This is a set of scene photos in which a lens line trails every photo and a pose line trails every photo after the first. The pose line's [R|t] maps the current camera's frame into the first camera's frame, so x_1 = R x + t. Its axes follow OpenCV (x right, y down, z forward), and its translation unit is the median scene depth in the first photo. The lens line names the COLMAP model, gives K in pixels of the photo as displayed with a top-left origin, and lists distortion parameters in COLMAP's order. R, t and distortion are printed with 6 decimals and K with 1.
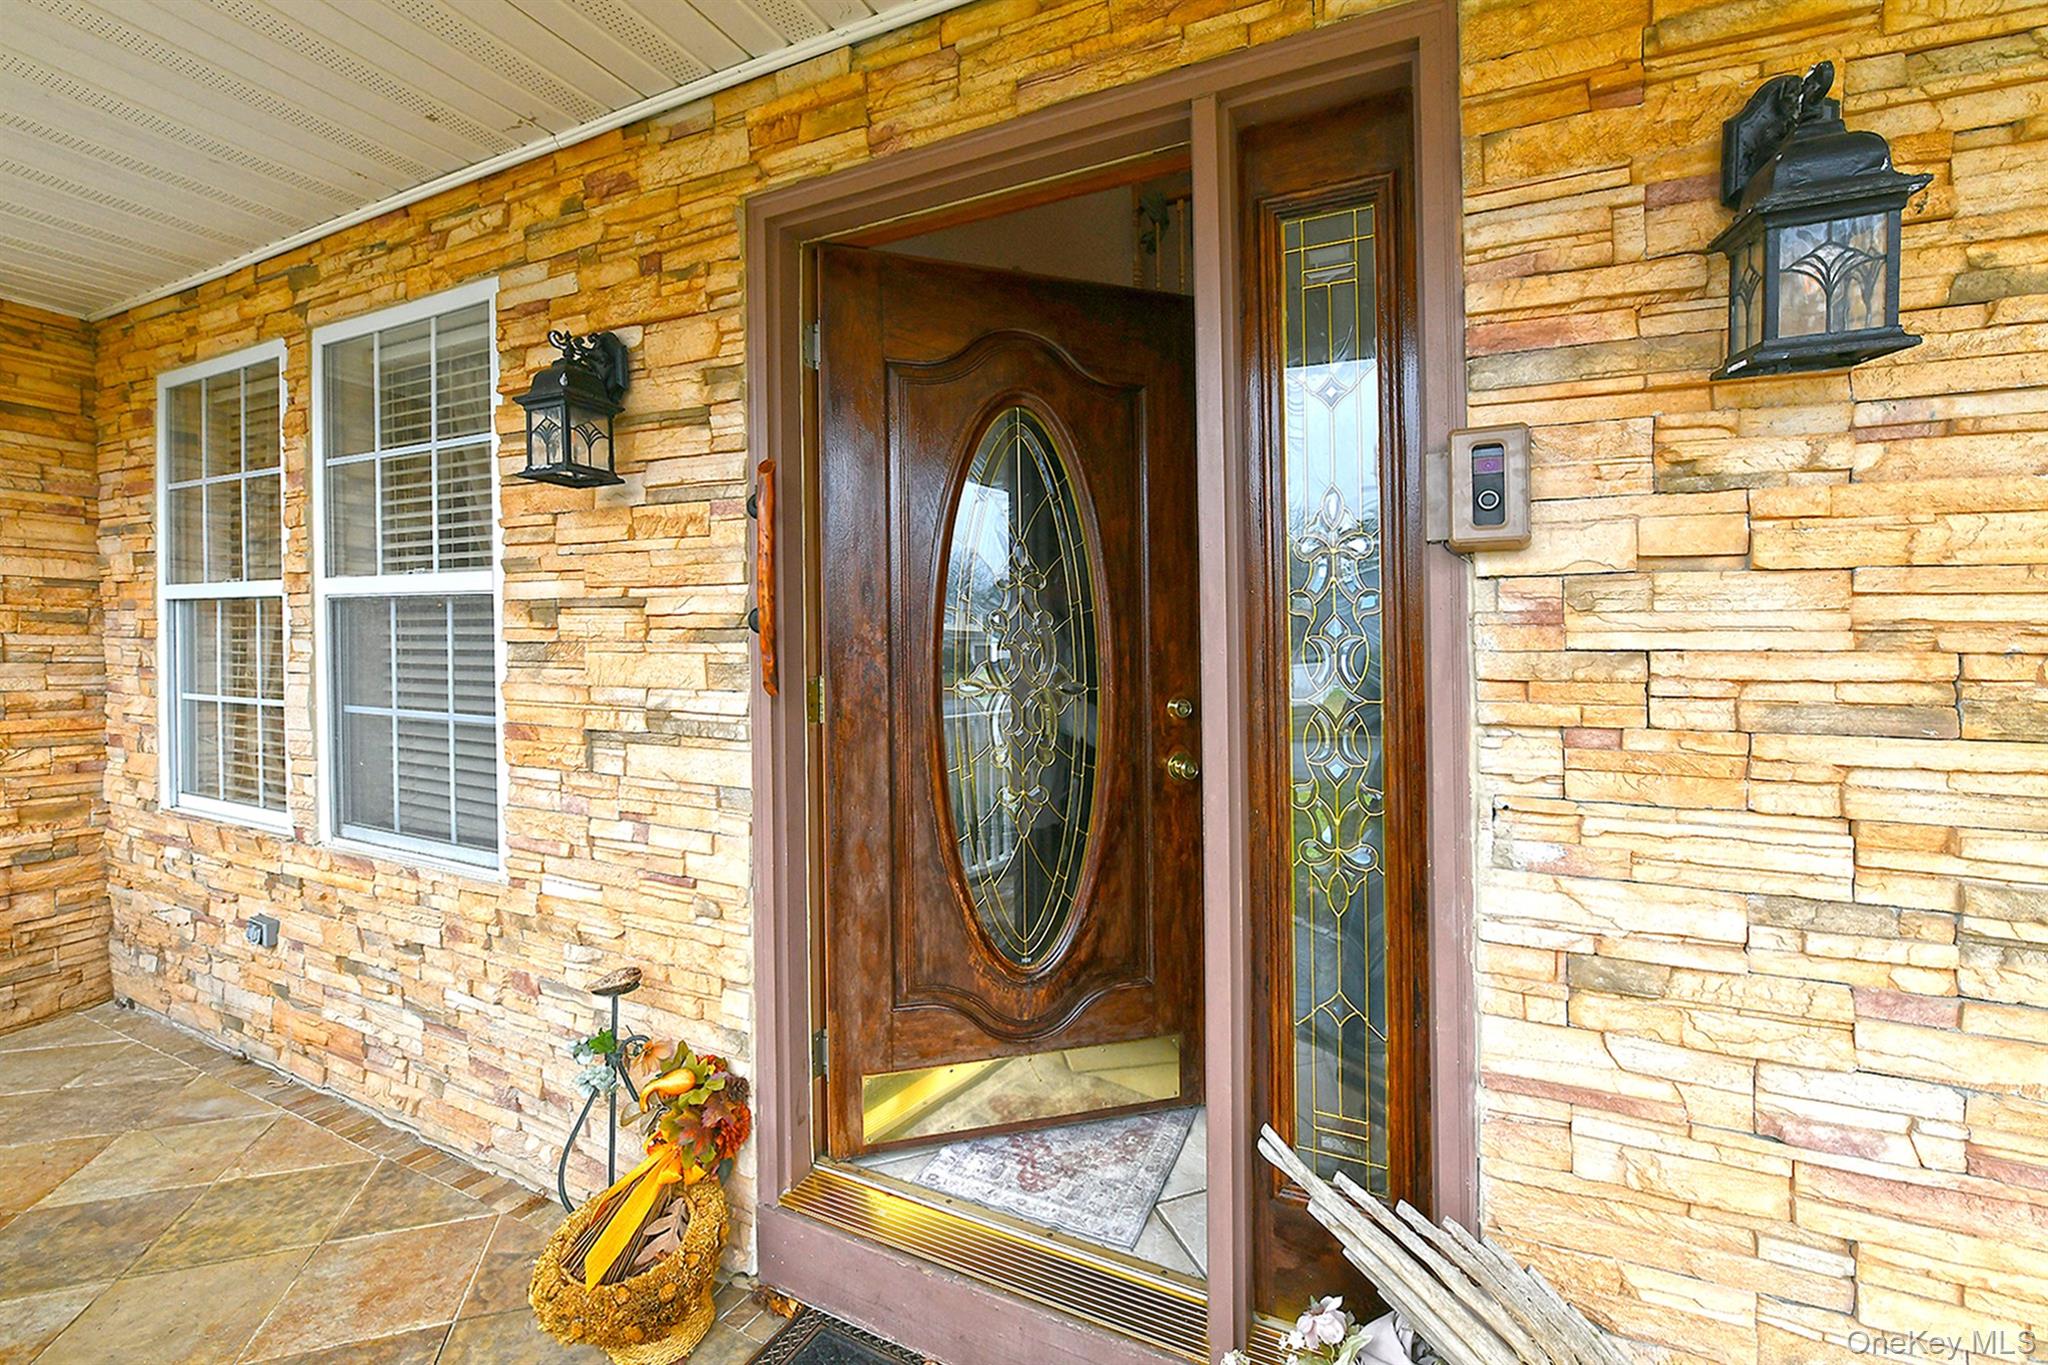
lens RADIAL K [[810.7, 0, 1020.5], [0, 810.7, 664.3], [0, 0, 1]] dist [-0.006726, -0.001556]
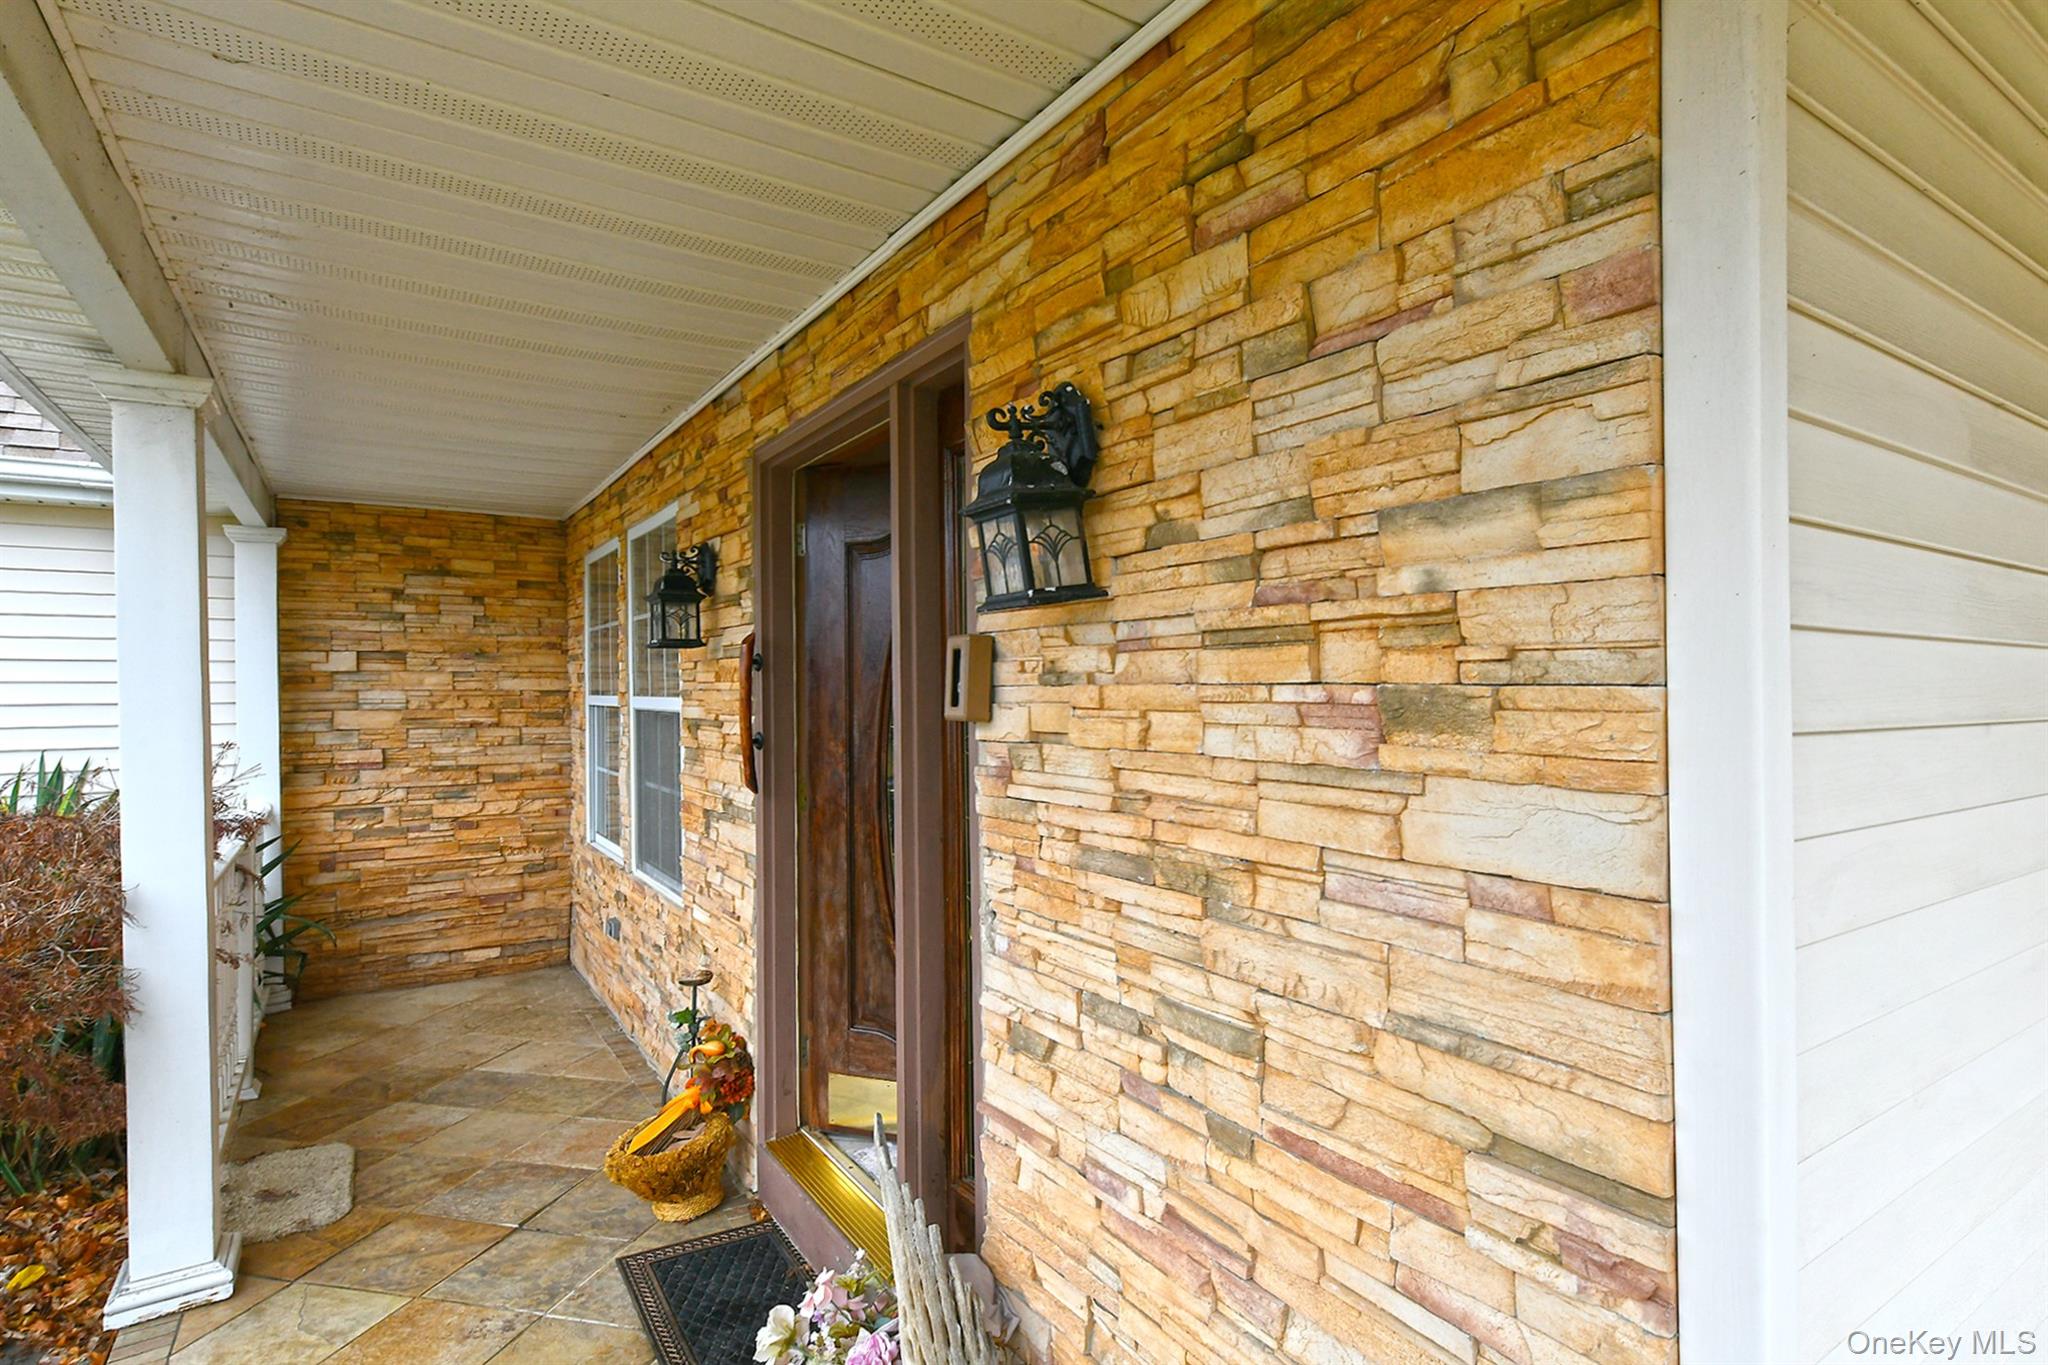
lens RADIAL K [[1020.1, 0, 1091.7], [0, 1020.1, 705.2], [0, 0, 1]] dist [0.000329, -0.002488]
pose [[0.863116, -0.002722, -0.504998, 1.056901], [0.001862, 0.999996, -0.002207, -0.106941], [0.505002, 0.000965, 0.863118, -0.262239]]
